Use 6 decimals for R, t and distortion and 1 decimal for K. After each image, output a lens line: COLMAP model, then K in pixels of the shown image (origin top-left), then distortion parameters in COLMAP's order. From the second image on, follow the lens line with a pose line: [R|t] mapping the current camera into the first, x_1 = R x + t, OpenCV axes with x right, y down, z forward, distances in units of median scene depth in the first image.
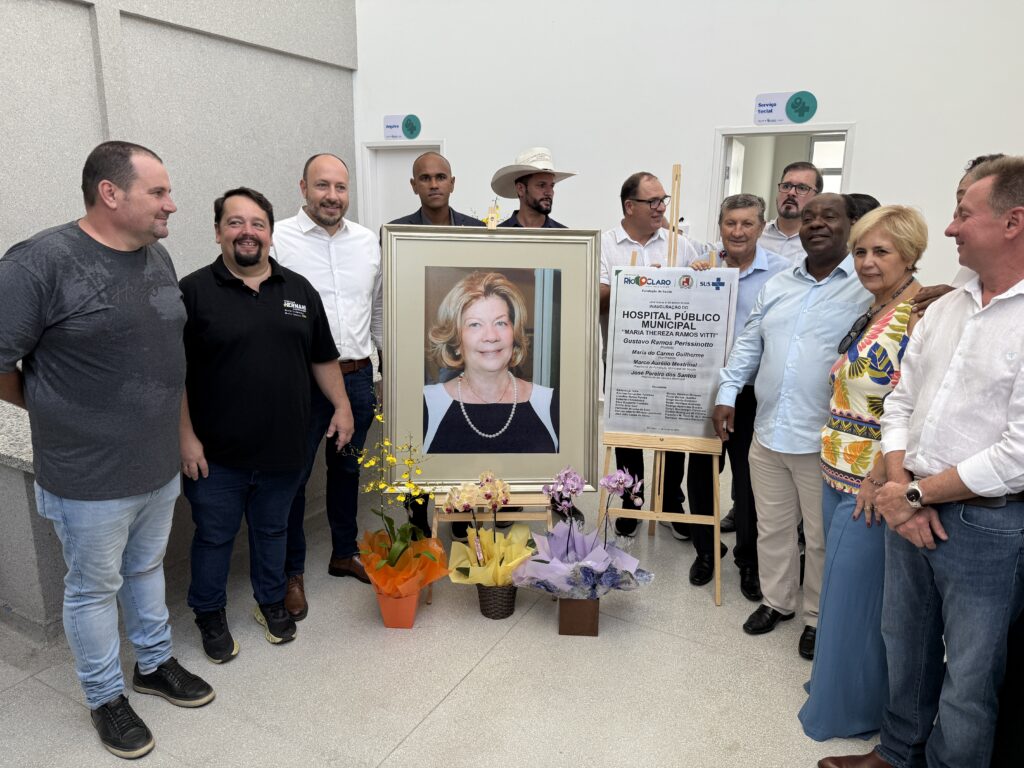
lens RADIAL K [[732.7, 0, 512.6], [0, 732.7, 382.9], [0, 0, 1]] dist [0.024783, -0.053670]
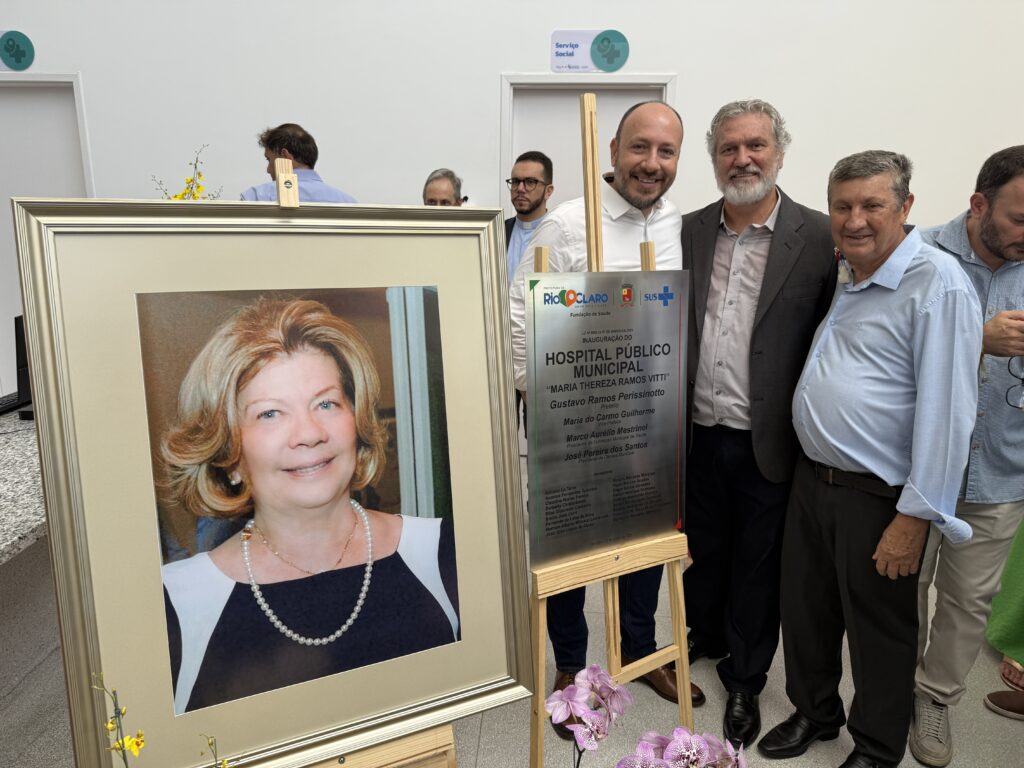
lens RADIAL K [[800.5, 0, 521.1], [0, 800.5, 382.3], [0, 0, 1]] dist [0.044655, -0.007292]
pose [[0.914320, -0.103506, 0.391543, -0.102204], [0.106401, 0.994220, 0.014361, -0.088913], [-0.390766, 0.028530, 0.920048, 0.467573]]
